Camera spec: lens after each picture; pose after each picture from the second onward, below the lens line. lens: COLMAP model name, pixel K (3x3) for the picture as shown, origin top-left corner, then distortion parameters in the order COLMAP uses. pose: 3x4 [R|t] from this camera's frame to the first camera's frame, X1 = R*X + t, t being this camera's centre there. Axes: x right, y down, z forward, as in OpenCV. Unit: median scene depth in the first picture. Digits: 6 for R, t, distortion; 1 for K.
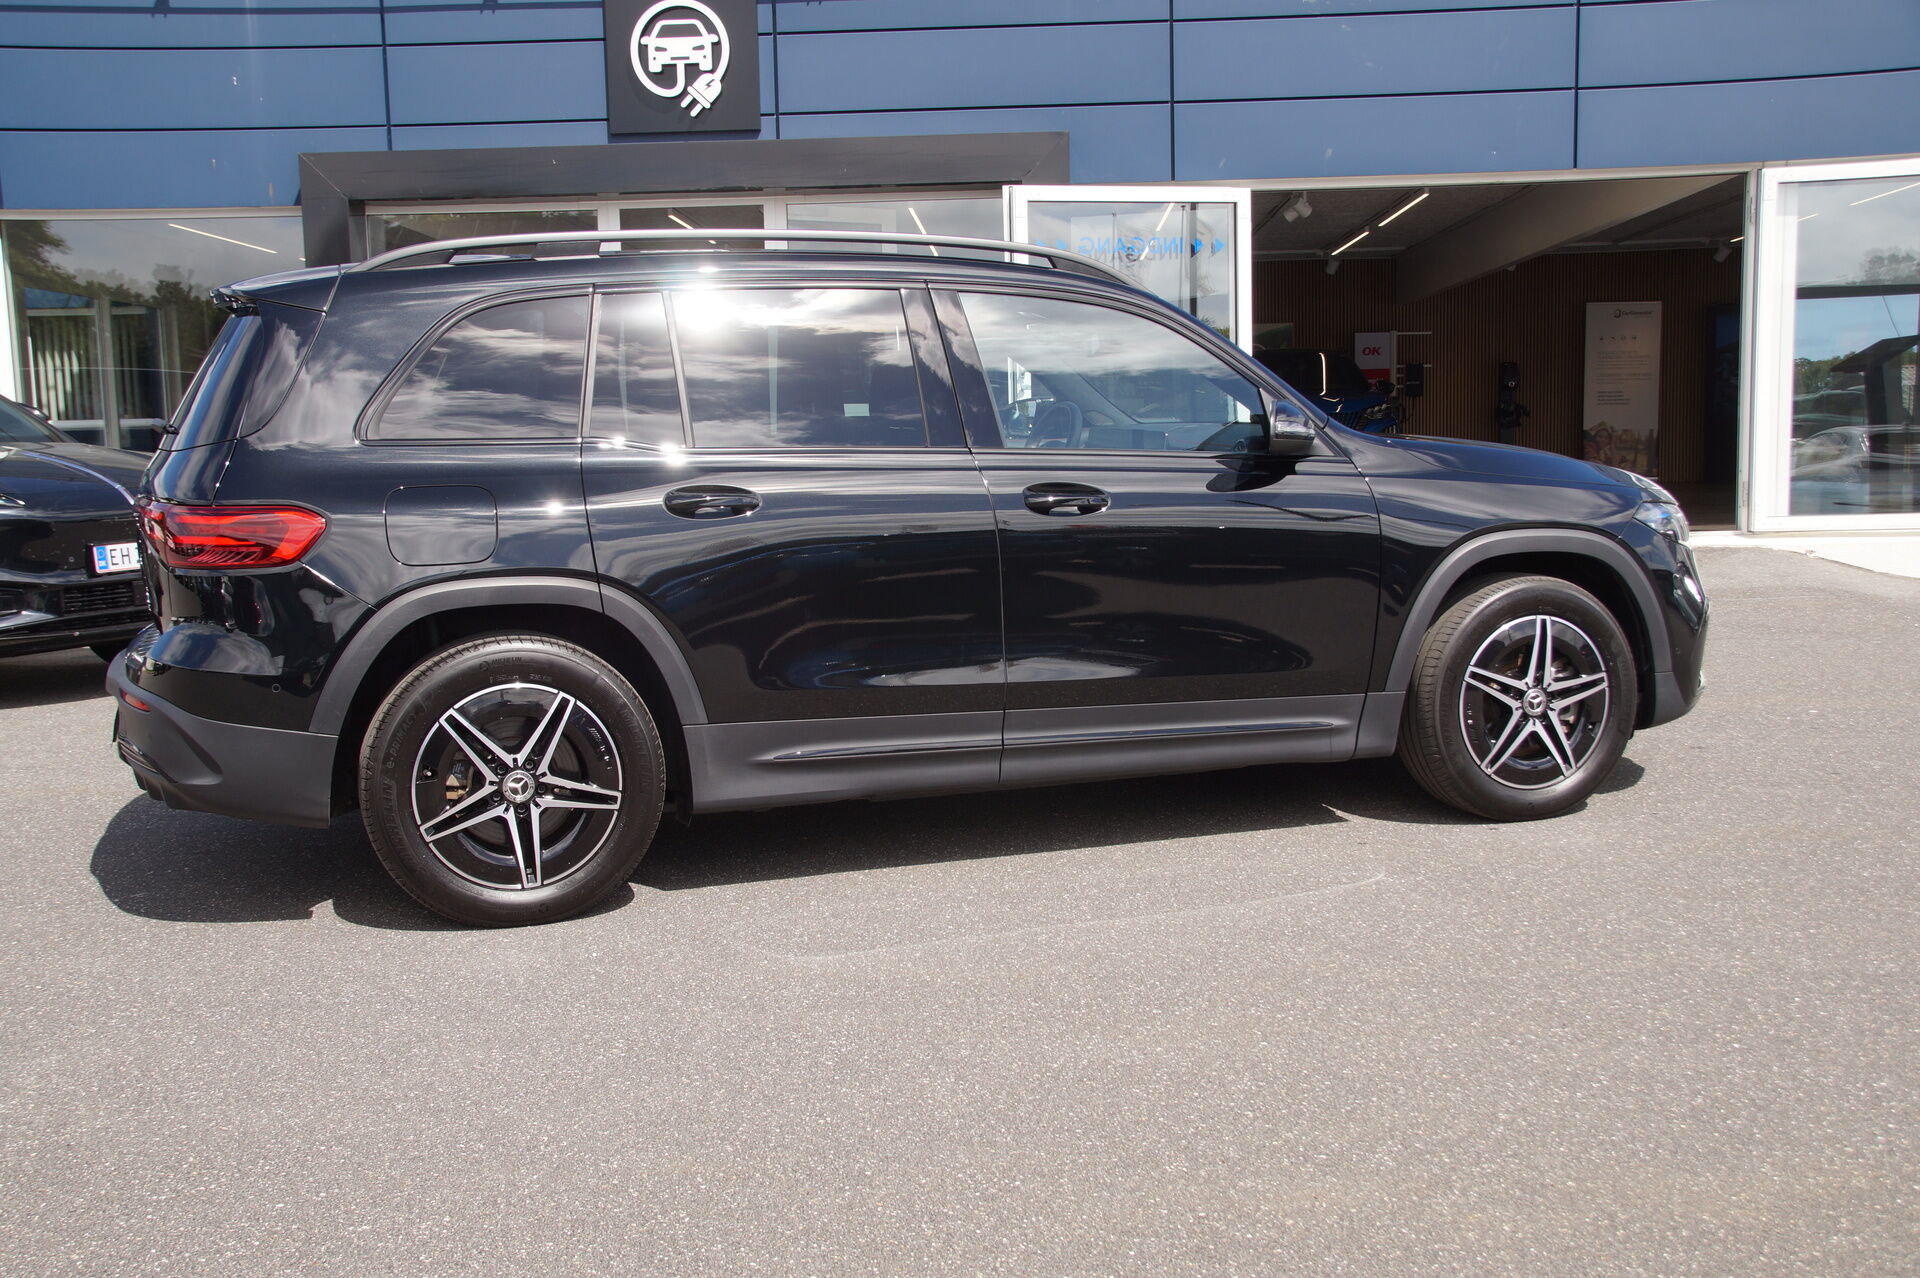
lens RADIAL K [[2016.0, 0, 964.5], [0, 2016.0, 649.4], [0, 0, 1]] dist [0.065046, 0.000000]
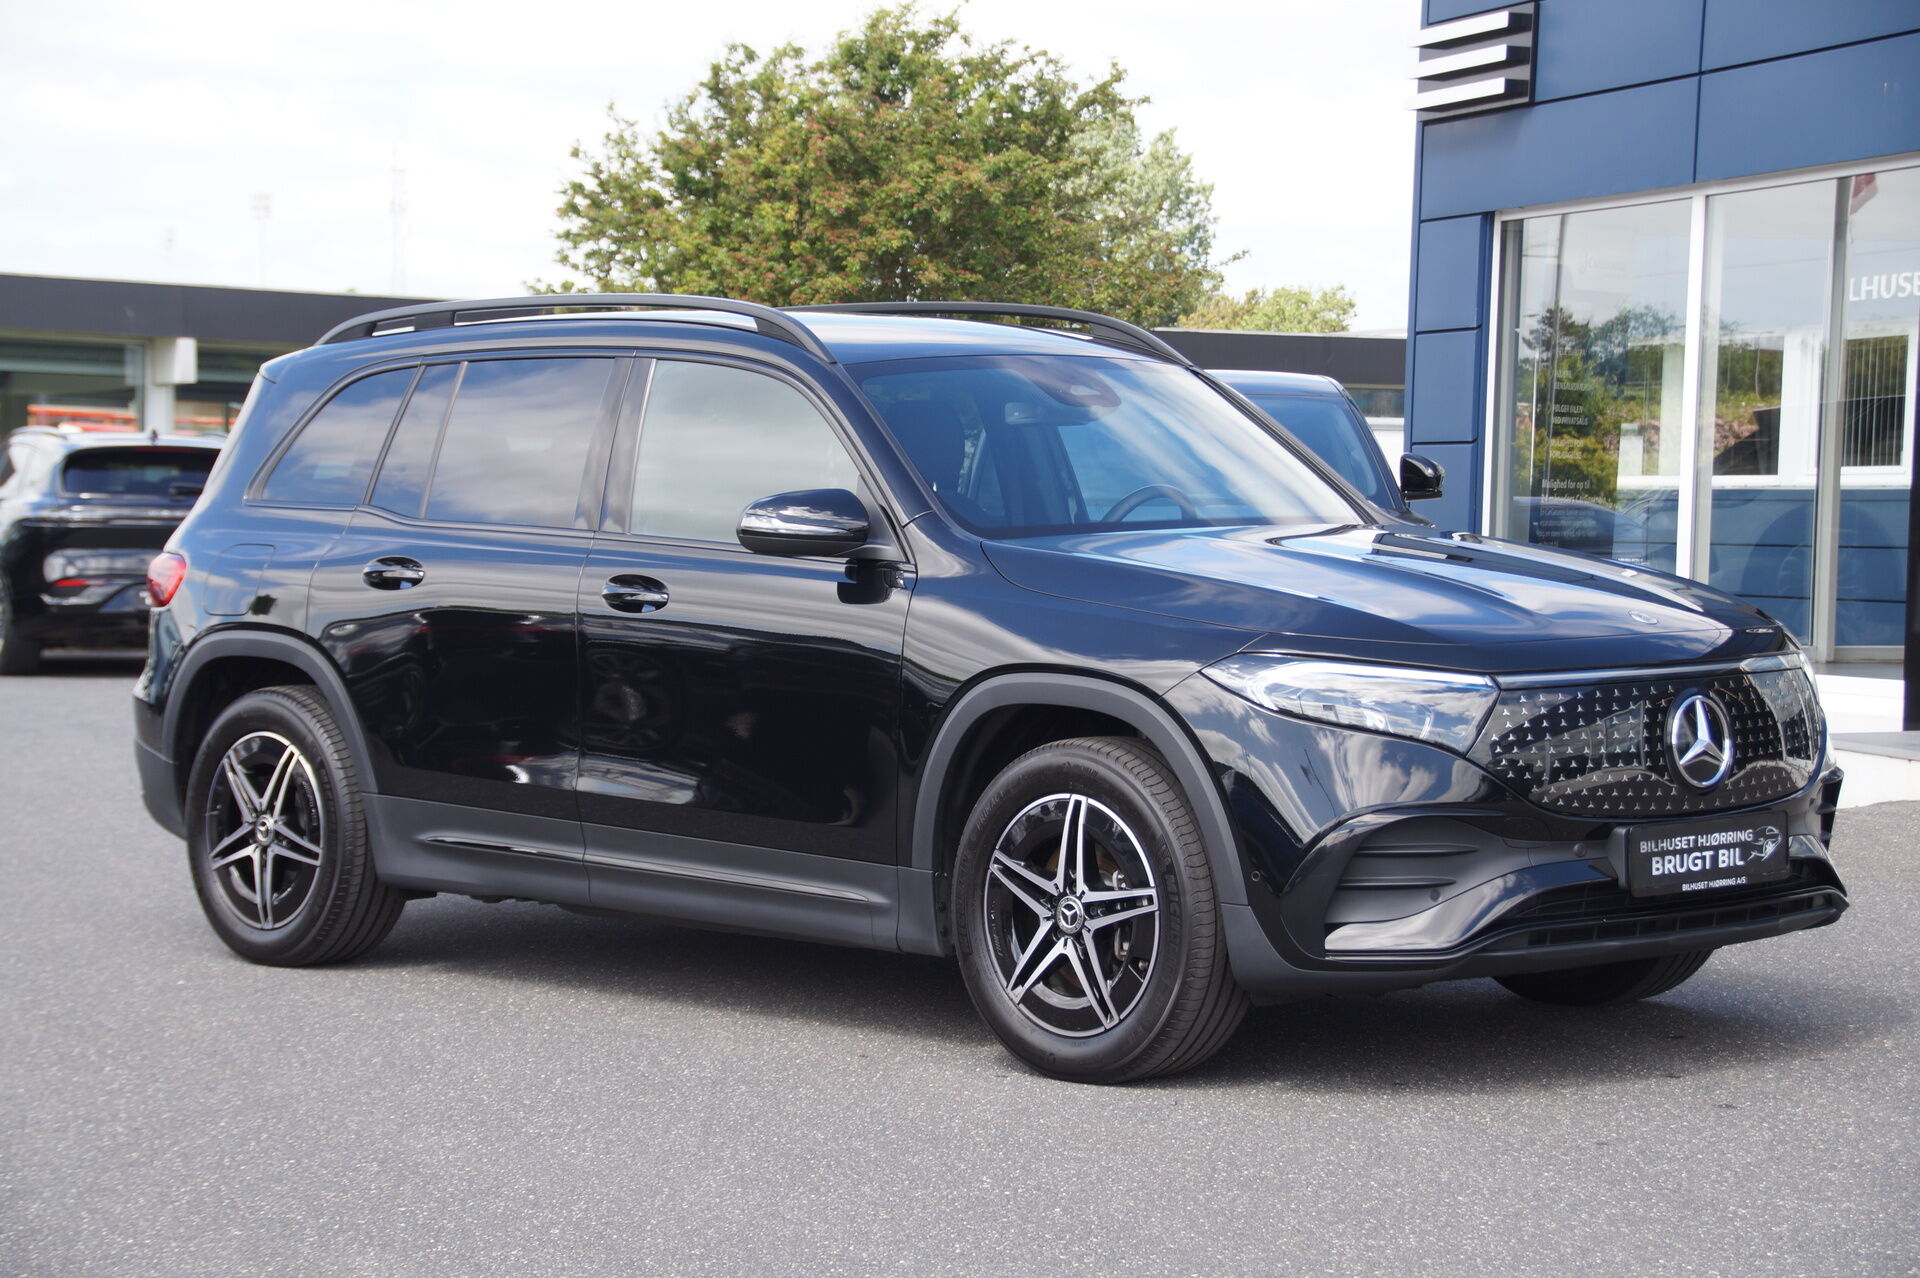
lens RADIAL K [[4242.0, 0, 905.8], [0, 4242.0, 624.9], [0, 0, 1]] dist [0.686561, 0.000000]
pose [[0.403636, 0.057794, -0.913092, 1.658646], [-0.122868, 0.992387, 0.008498, -0.083416], [0.906632, 0.108759, 0.407664, 0.312136]]
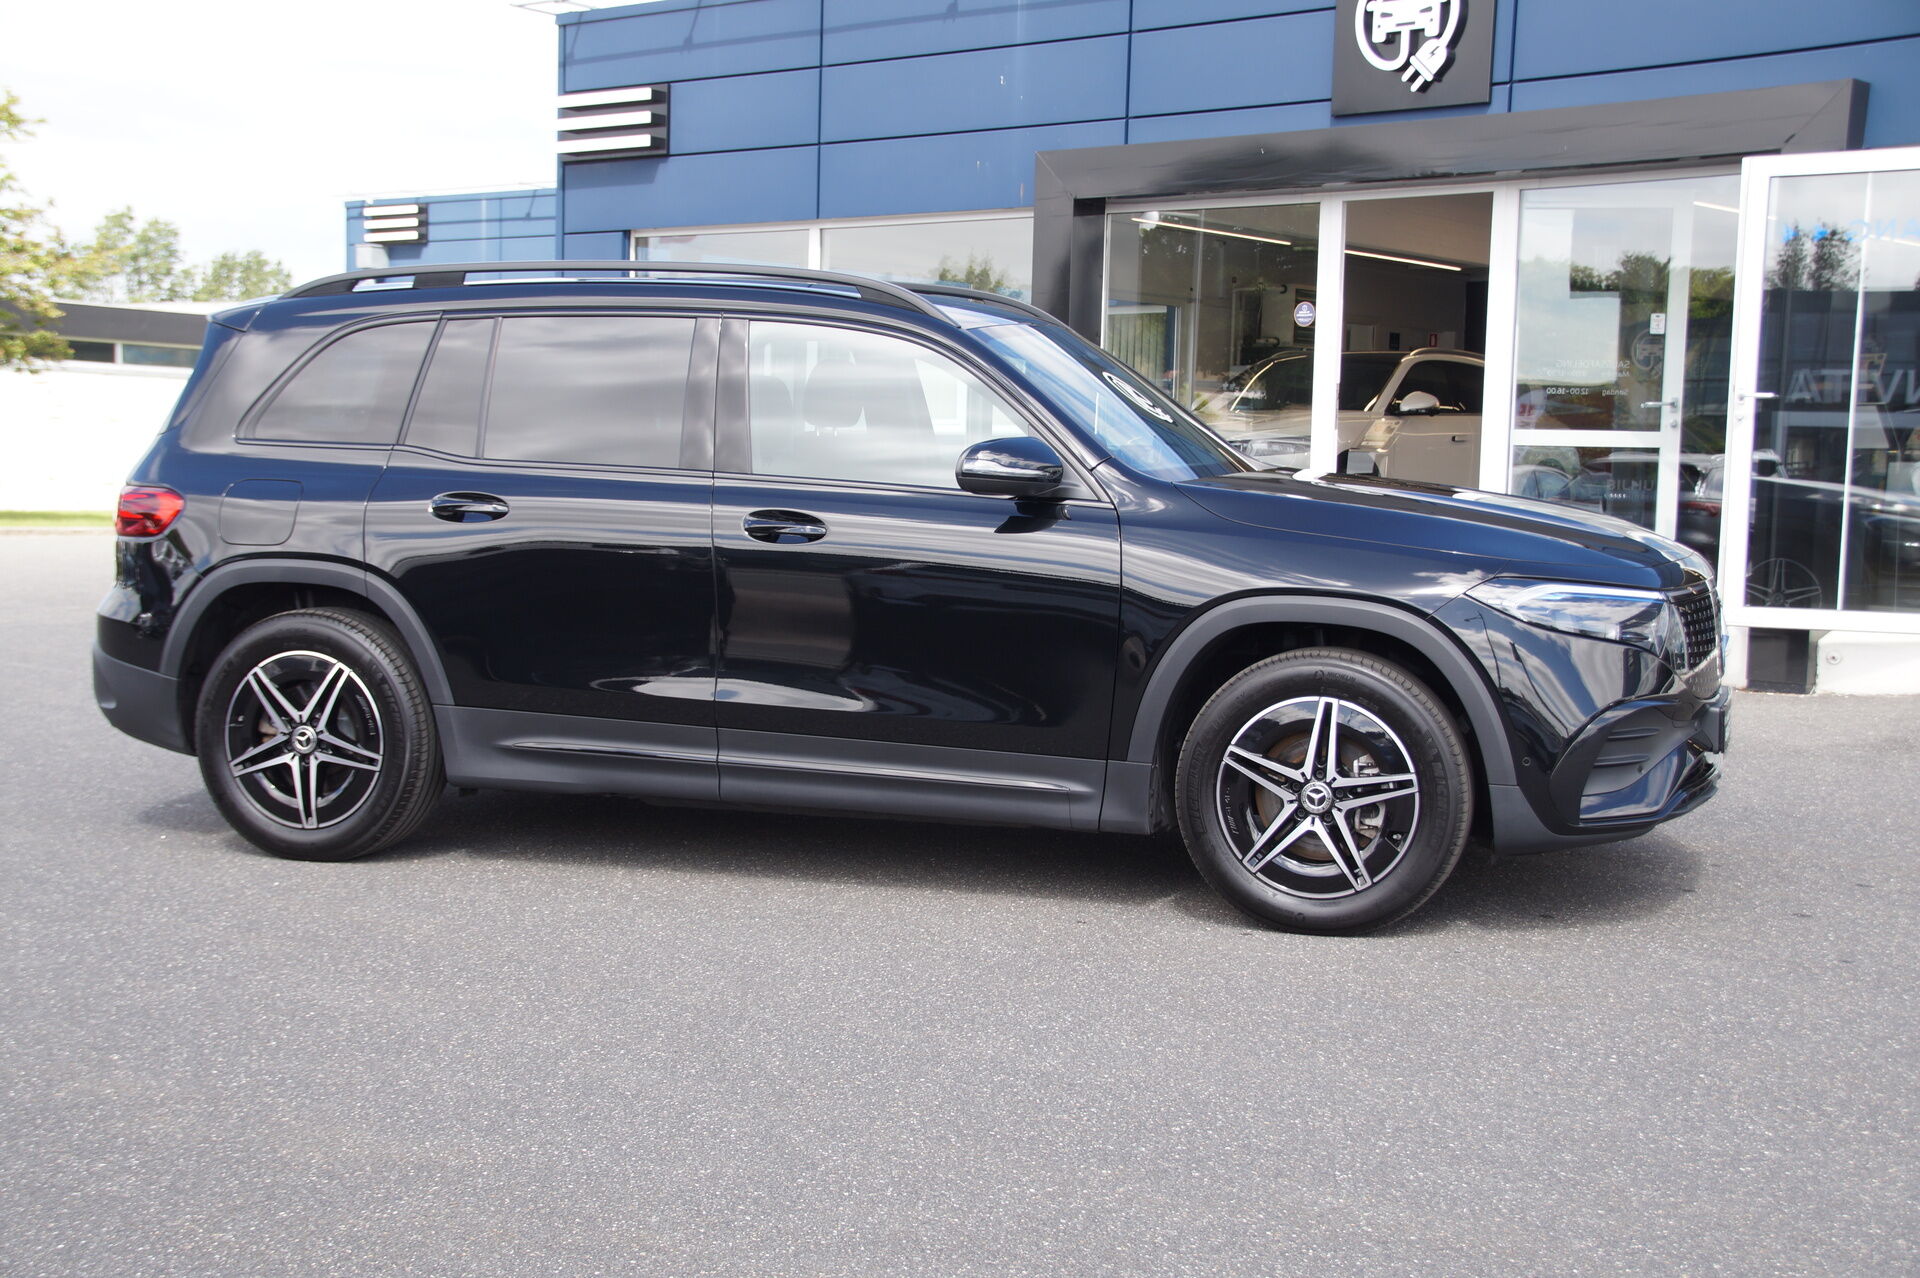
lens RADIAL K [[2583.0, 0, 961.9], [0, 2583.0, 643.2], [0, 0, 1]] dist [0.194227, 0.000000]
pose [[0.795325, 0.086840, -0.599931, 0.826794], [-0.104997, 0.994461, 0.004755, -0.029172], [0.597021, 0.059209, 0.800038, 0.014527]]
